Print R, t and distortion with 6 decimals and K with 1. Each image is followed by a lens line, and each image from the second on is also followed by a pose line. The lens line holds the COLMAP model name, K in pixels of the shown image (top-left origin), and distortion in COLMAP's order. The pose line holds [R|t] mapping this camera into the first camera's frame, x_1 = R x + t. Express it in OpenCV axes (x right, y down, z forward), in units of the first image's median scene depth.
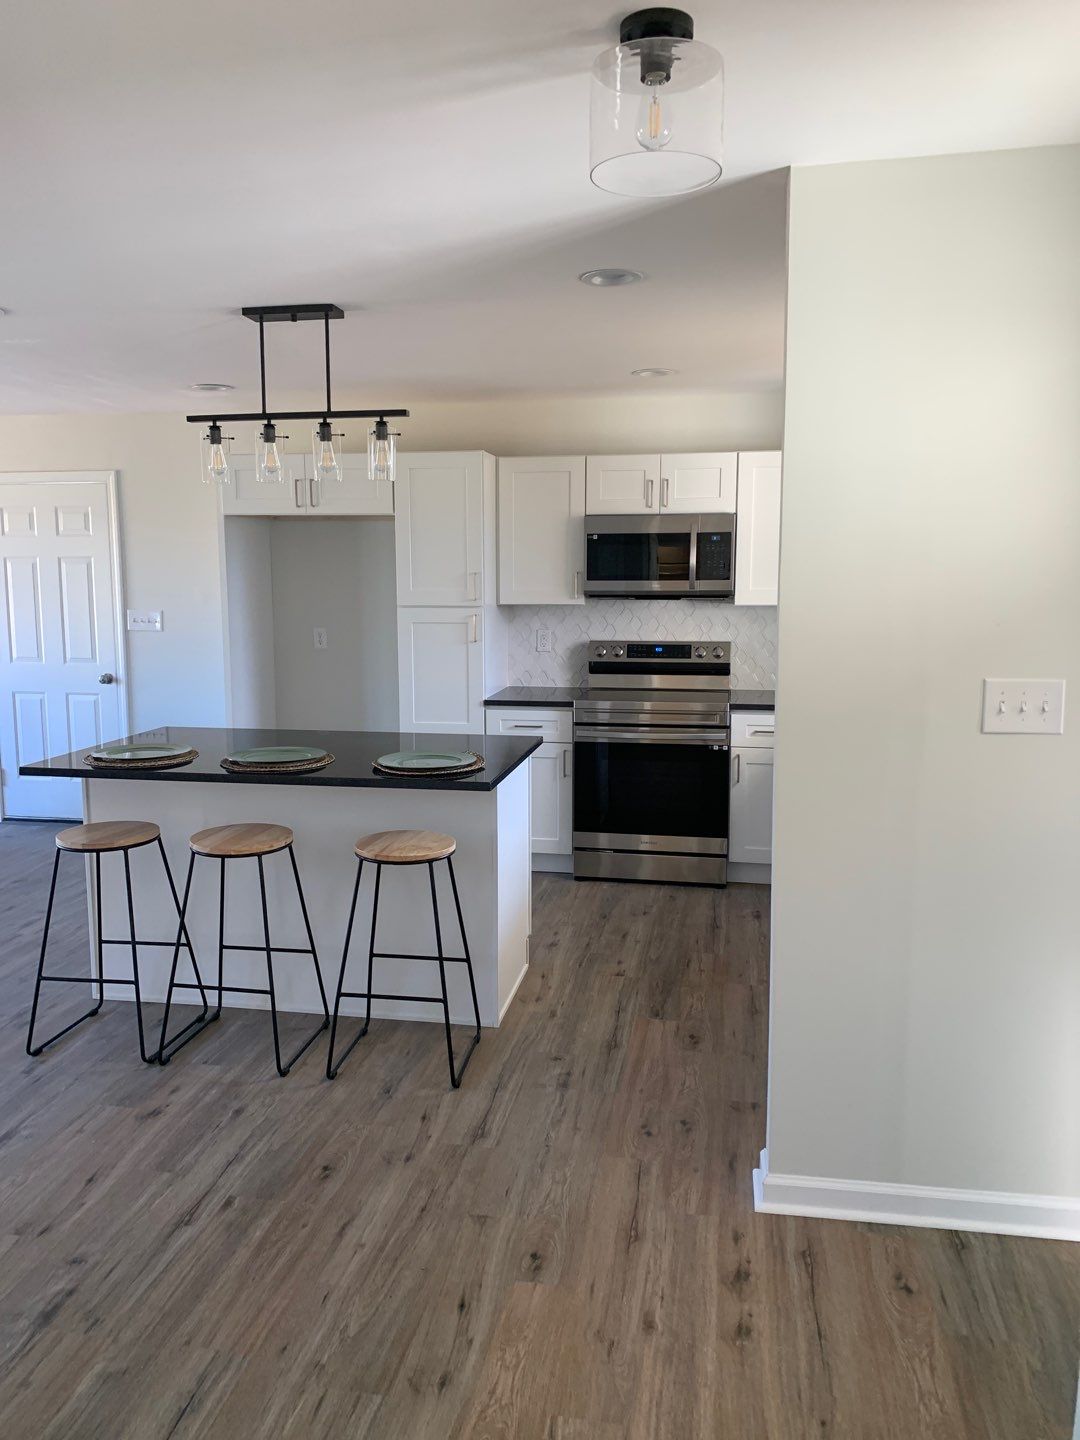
lens RADIAL K [[1093.0, 0, 540.1], [0, 1093.0, 723.0], [0, 0, 1]] dist [0.015176, -0.007748]
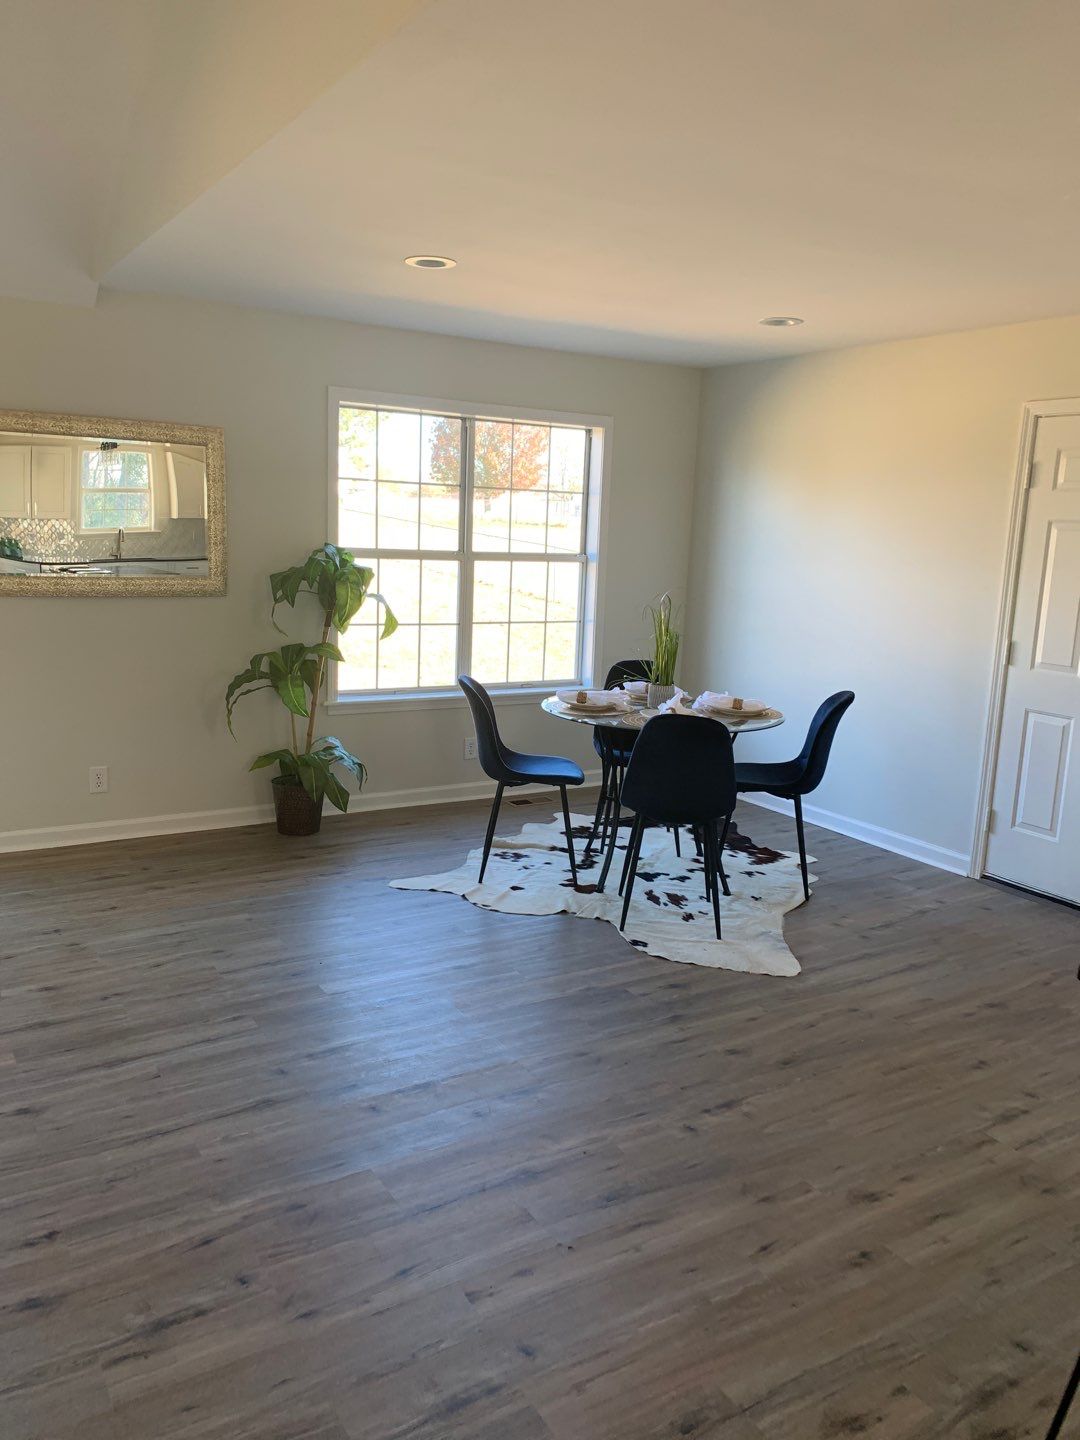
lens RADIAL K [[1093.0, 0, 541.8], [0, 1093.0, 718.9], [0, 0, 1]] dist [0.015176, -0.007748]
pose [[0.663261, 0.156286, -0.731888, -0.206584], [-0.140338, 0.986577, 0.083493, -0.047089], [0.735112, 0.047334, 0.676291, 0.351988]]
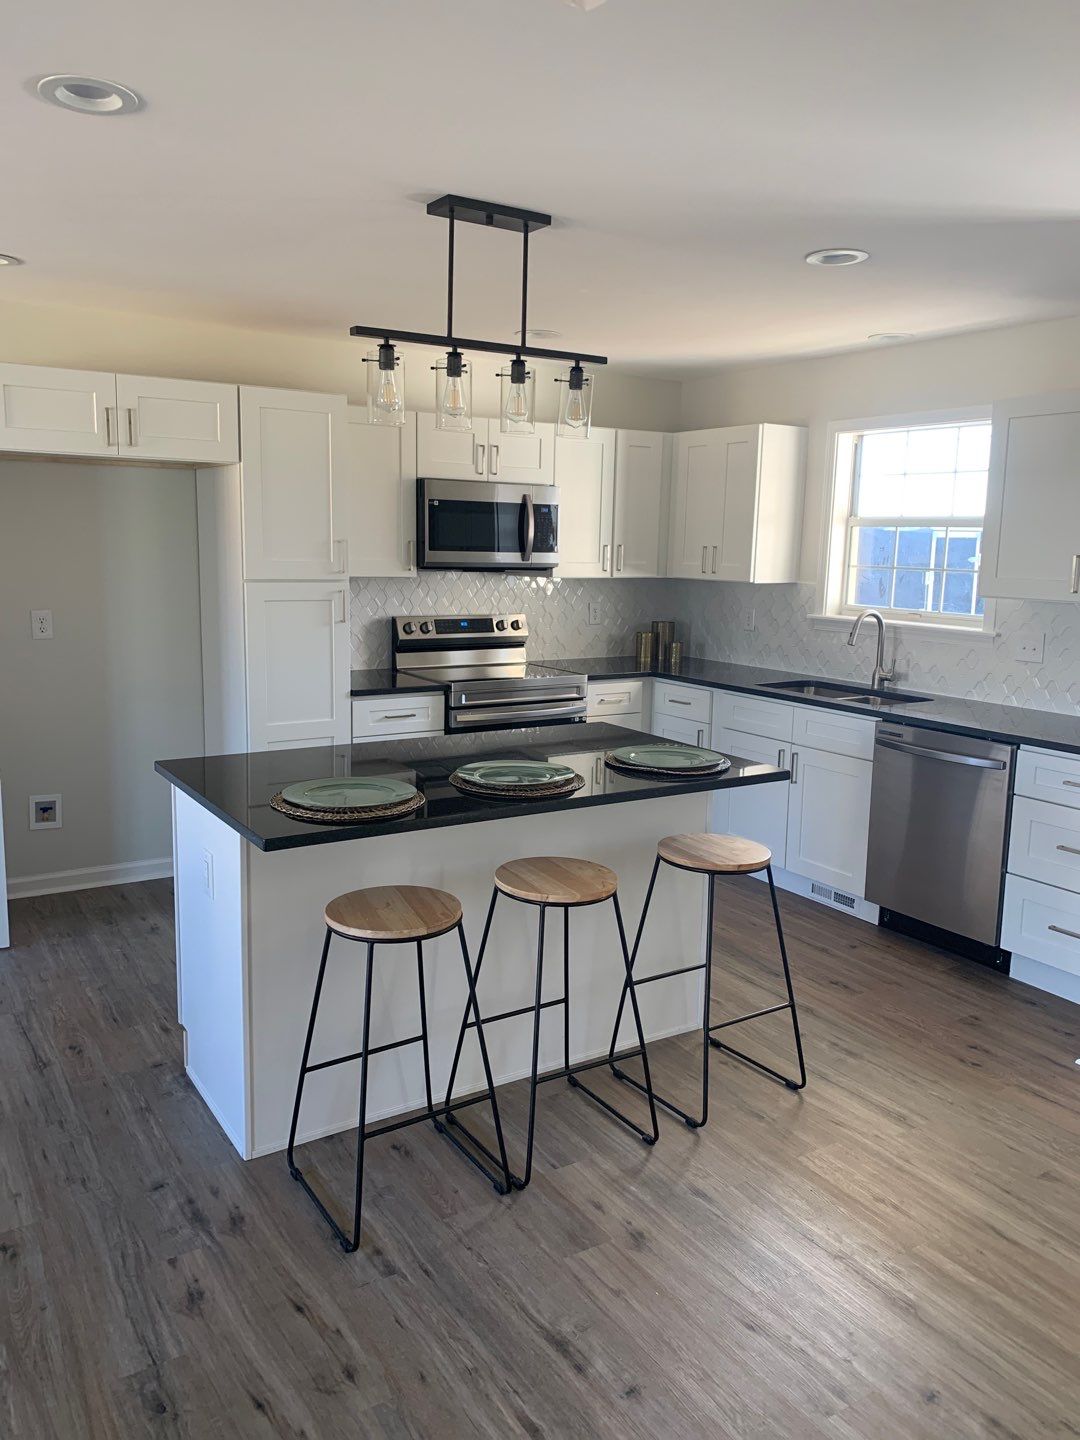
lens RADIAL K [[1093.0, 0, 545.2], [0, 1093.0, 720.3], [0, 0, 1]] dist [0.015176, -0.007748]
pose [[0.733625, -0.094597, 0.672938, -0.537568], [0.072968, 0.995504, 0.060392, -0.039611], [-0.675625, 0.004798, 0.737230, 0.276457]]
